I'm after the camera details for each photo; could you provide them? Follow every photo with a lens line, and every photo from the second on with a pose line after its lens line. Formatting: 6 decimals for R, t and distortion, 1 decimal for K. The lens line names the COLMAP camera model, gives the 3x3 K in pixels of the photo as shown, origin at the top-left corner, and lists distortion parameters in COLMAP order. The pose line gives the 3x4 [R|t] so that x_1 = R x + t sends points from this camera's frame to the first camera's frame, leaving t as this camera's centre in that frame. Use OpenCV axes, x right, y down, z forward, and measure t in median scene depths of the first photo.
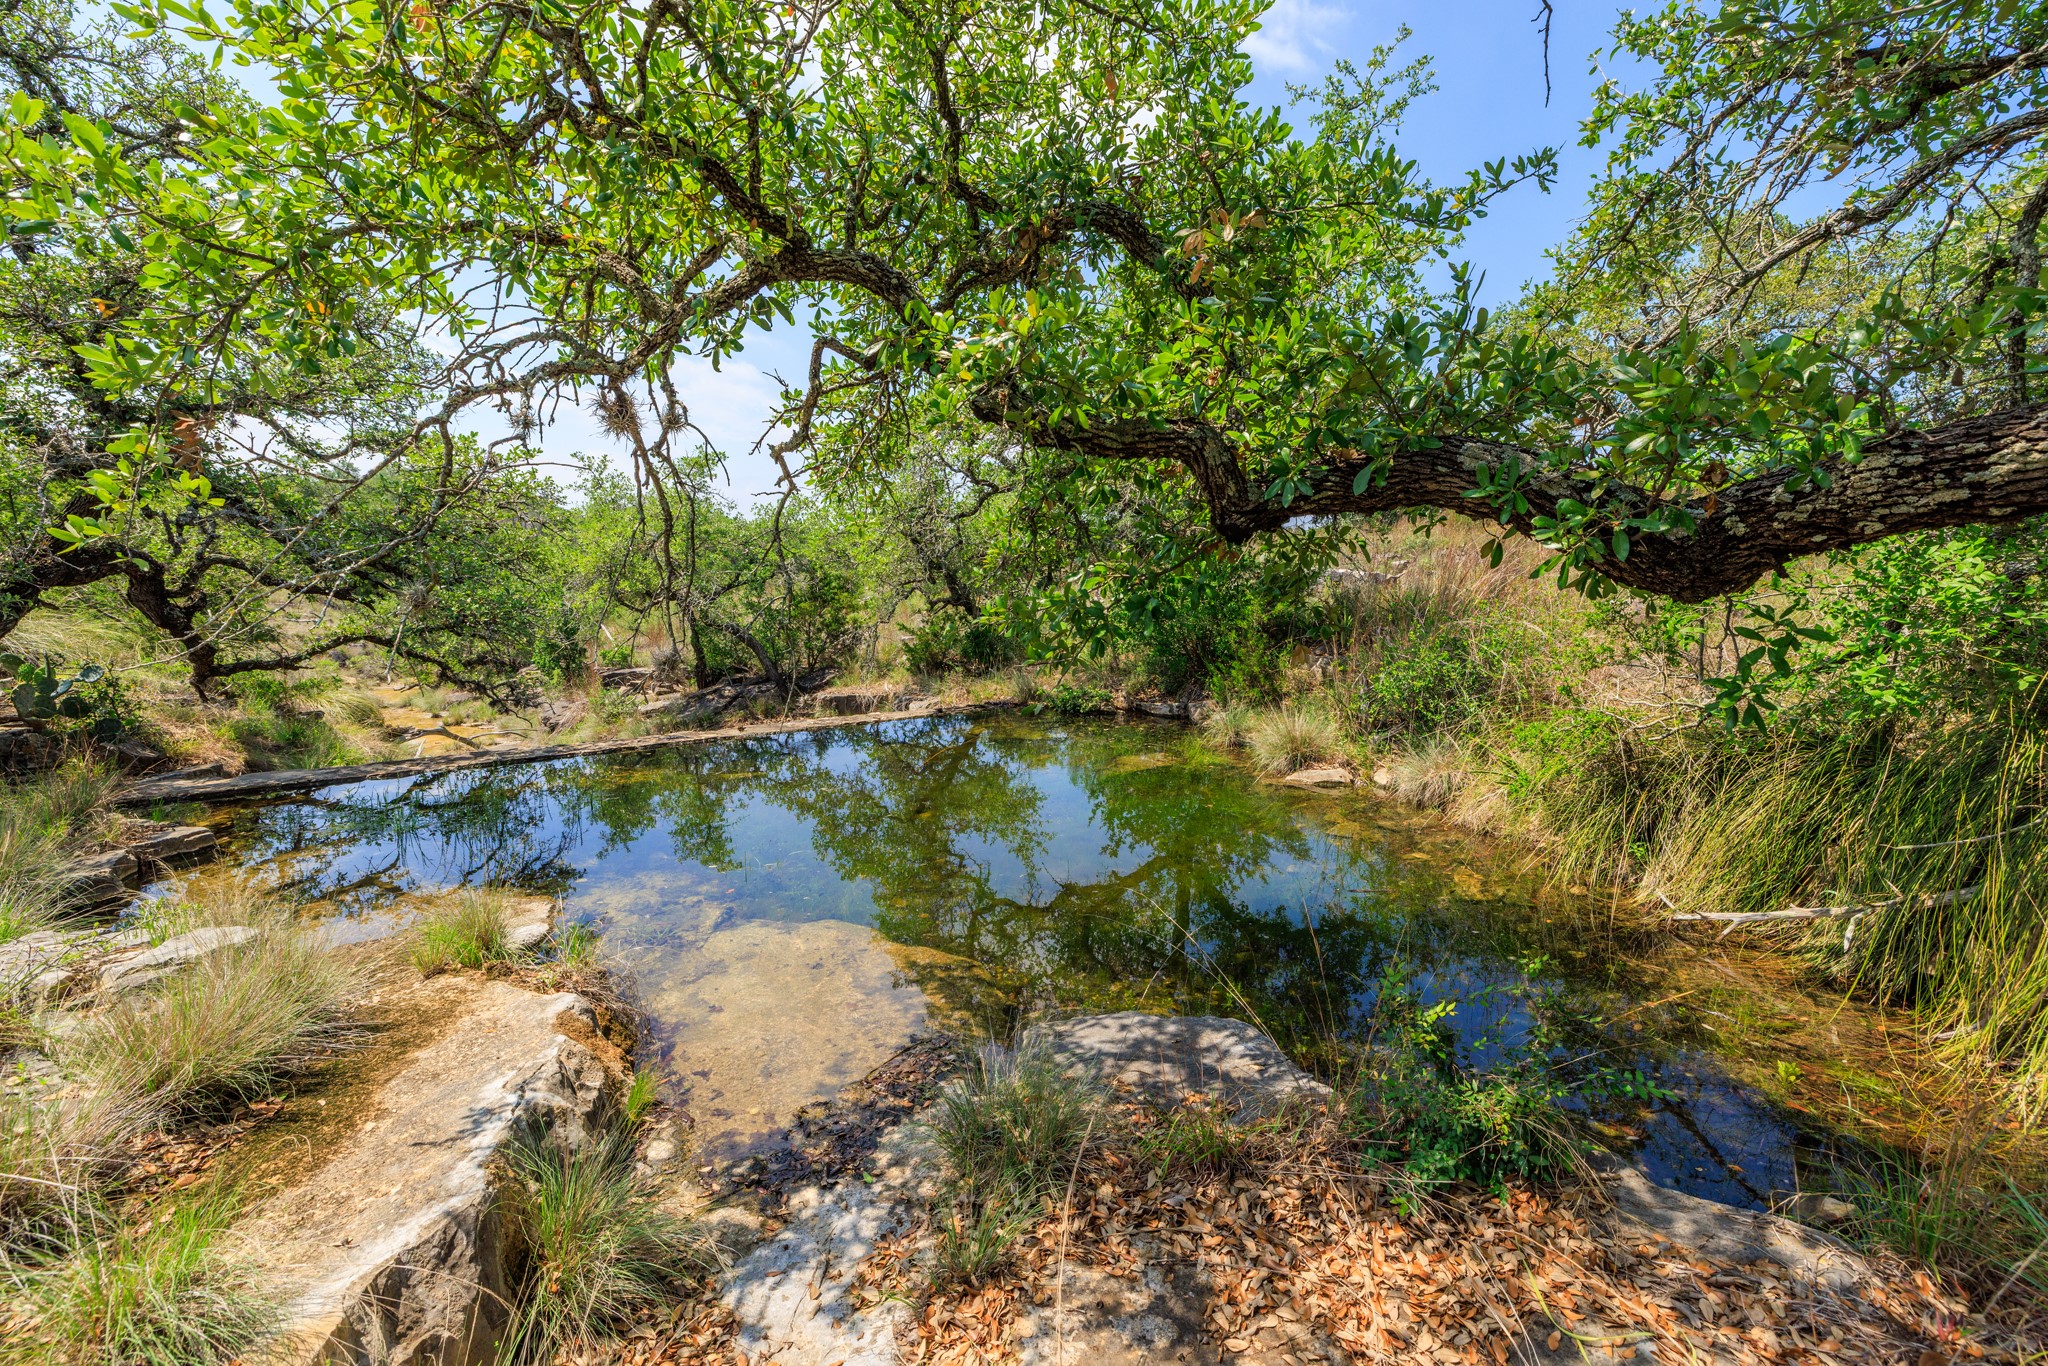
lens RADIAL K [[865.8, 0, 1016.3], [0, 865.8, 674.7], [0, 0, 1]] dist [0.001683, 0.000127]
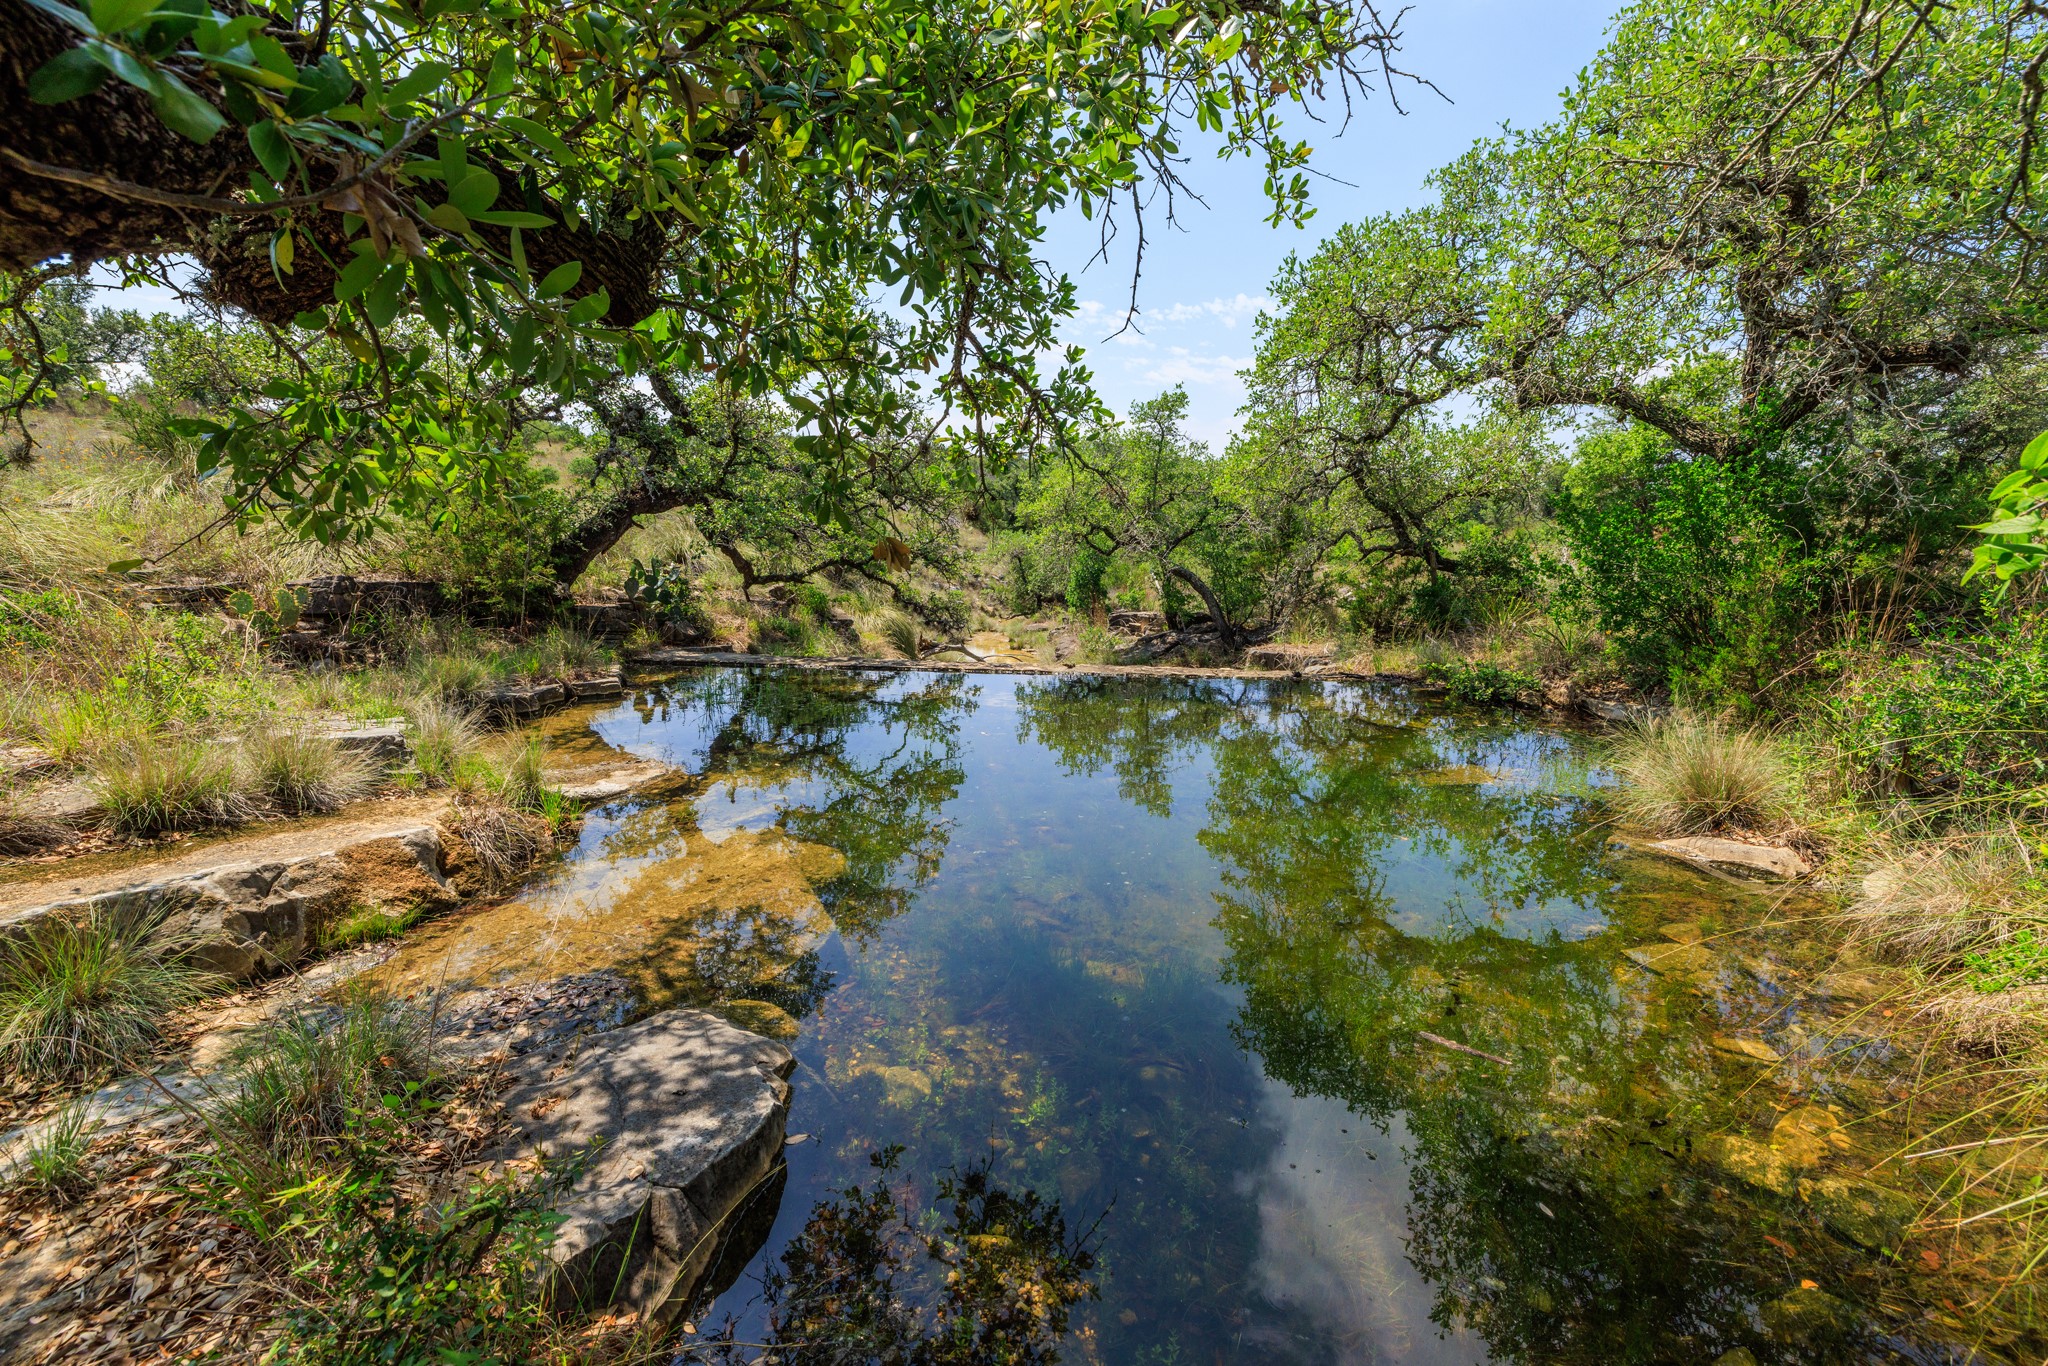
lens RADIAL K [[865.8, 0, 1016.3], [0, 865.8, 674.7], [0, 0, 1]] dist [0.001683, 0.000127]
pose [[0.735419, 0.119777, -0.666943, 0.281982], [-0.091430, 0.992793, 0.077479, 0.001522], [0.671416, 0.003999, 0.741070, 0.209304]]
